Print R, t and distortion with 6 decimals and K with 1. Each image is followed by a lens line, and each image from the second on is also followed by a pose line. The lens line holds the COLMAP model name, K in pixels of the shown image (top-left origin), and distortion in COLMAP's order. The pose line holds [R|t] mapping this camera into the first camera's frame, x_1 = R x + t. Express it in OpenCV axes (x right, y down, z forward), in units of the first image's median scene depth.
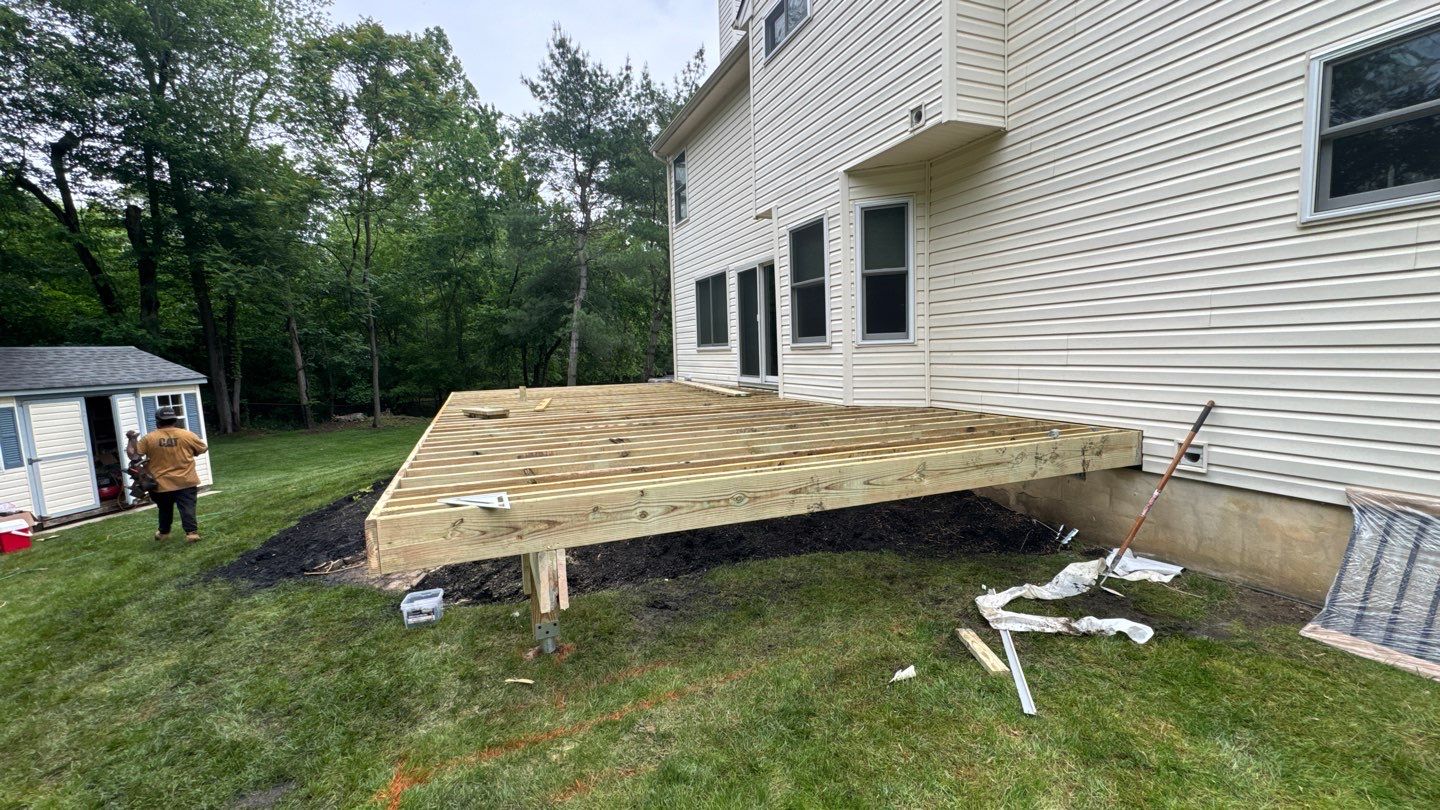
lens RADIAL K [[602.7, 0, 720.0], [0, 602.7, 405.0], [0, 0, 1]] dist [-0.000128, -0.000133]
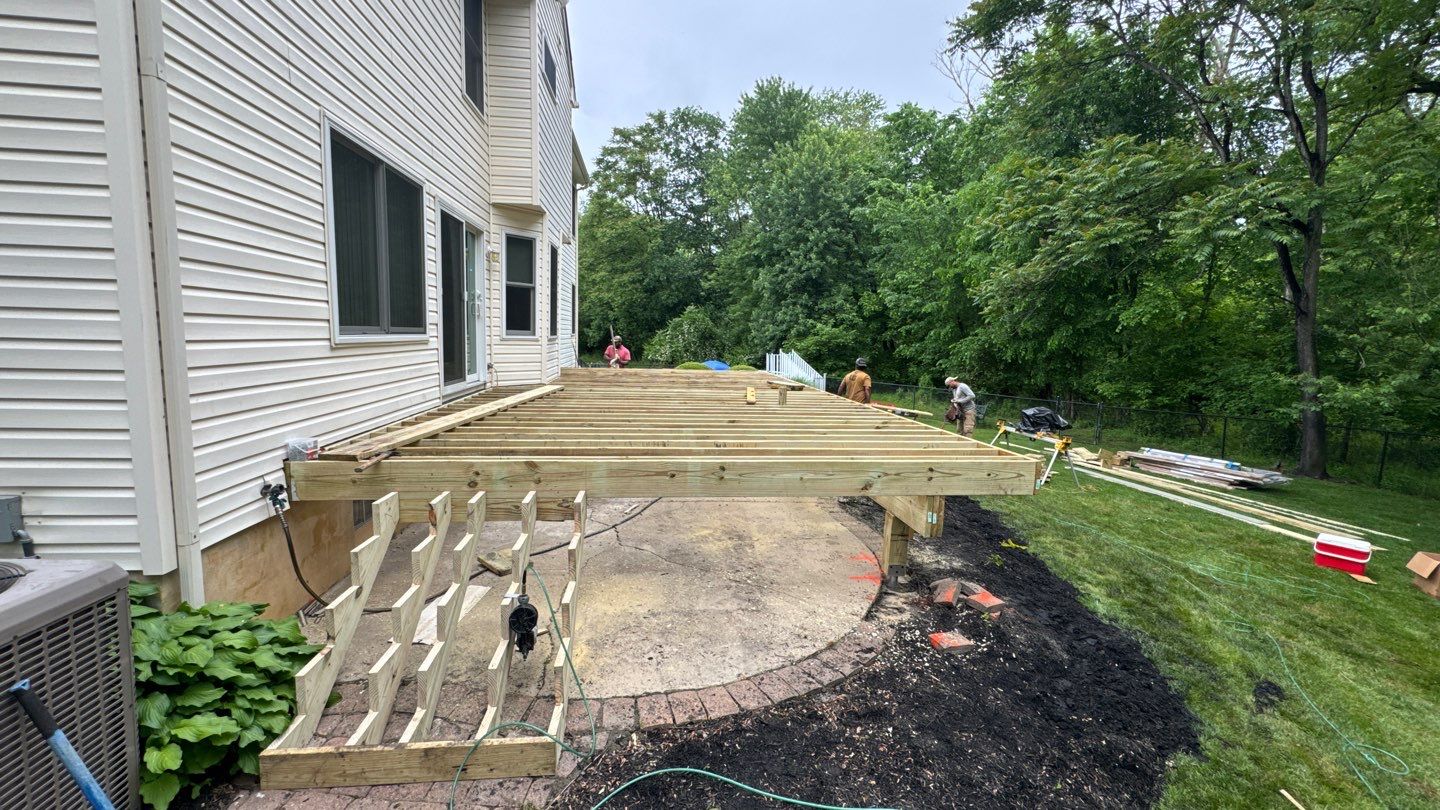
lens RADIAL K [[602.7, 0, 720.0], [0, 602.7, 405.0], [0, 0, 1]] dist [-0.000128, -0.000133]
pose [[-0.964594, -0.024582, 0.262590, -0.210631], [0.027601, 0.980771, 0.193202, -0.075316], [-0.262289, 0.193610, -0.945367, 0.823244]]
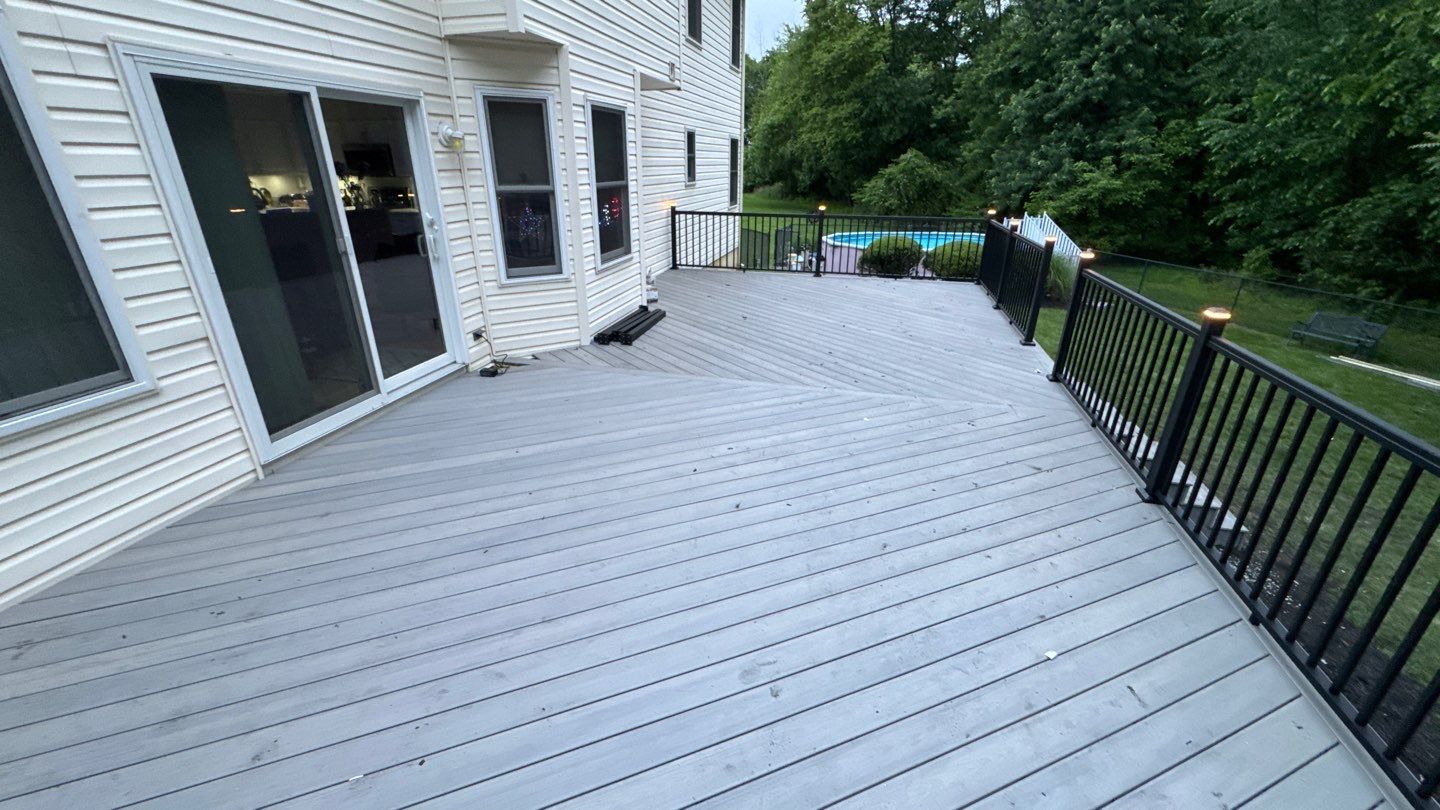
lens RADIAL K [[572.2, 0, 723.5], [0, 572.2, 405.3], [0, 0, 1]] dist [0.000007, -0.000419]
pose [[-0.805604, -0.211846, 0.553285, -0.175648], [0.068901, 0.894047, 0.442642, -0.100320], [-0.588435, 0.394716, -0.705651, 0.588223]]
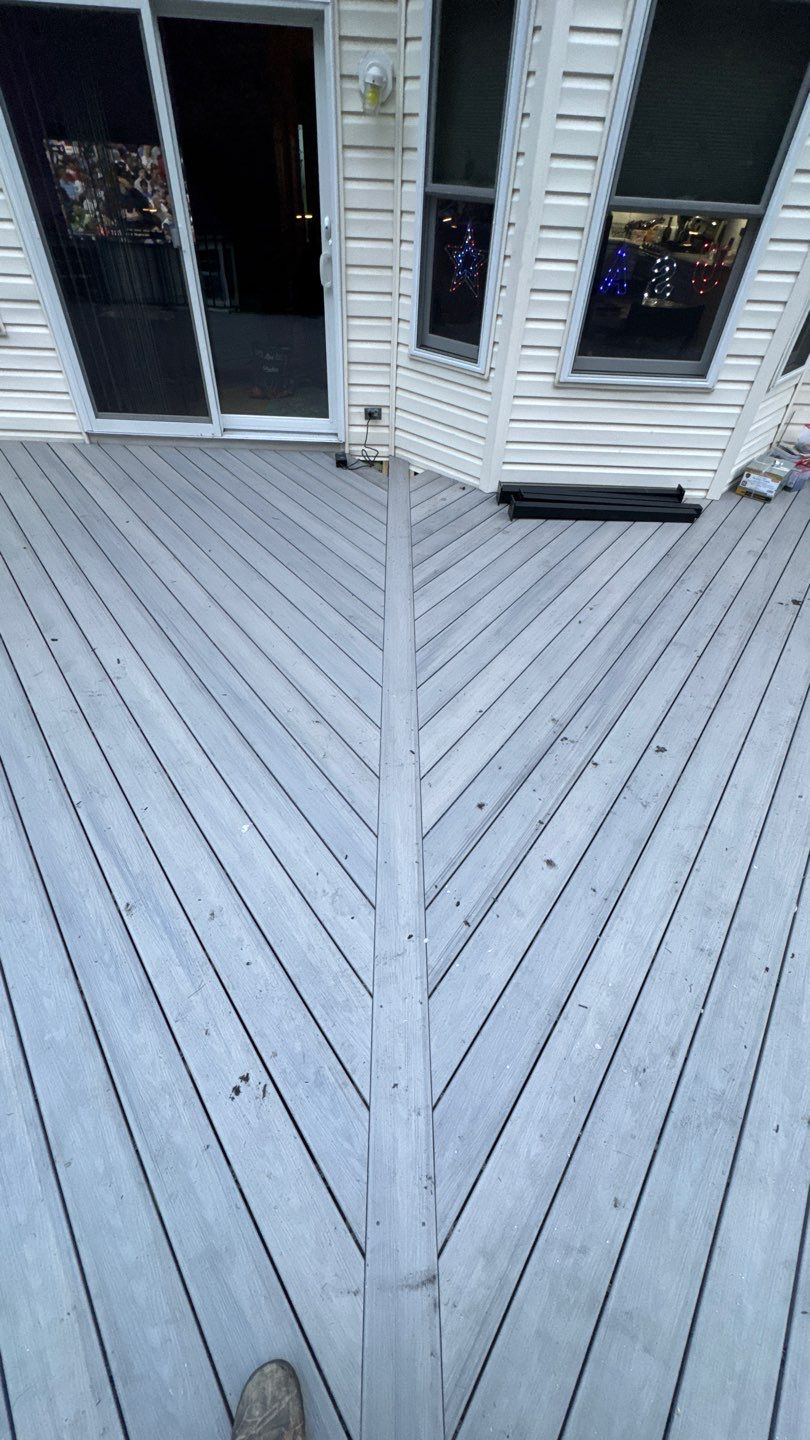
lens RADIAL K [[572.2, 0, 405.0], [0, 572.2, 720.0], [0, 0, 1]] dist [0.000007, -0.000419]
pose [[0.356327, -0.618232, 0.700586, -0.149787], [0.029974, 0.756980, 0.652751, -0.074442], [-0.933881, -0.211593, 0.288263, 0.370224]]
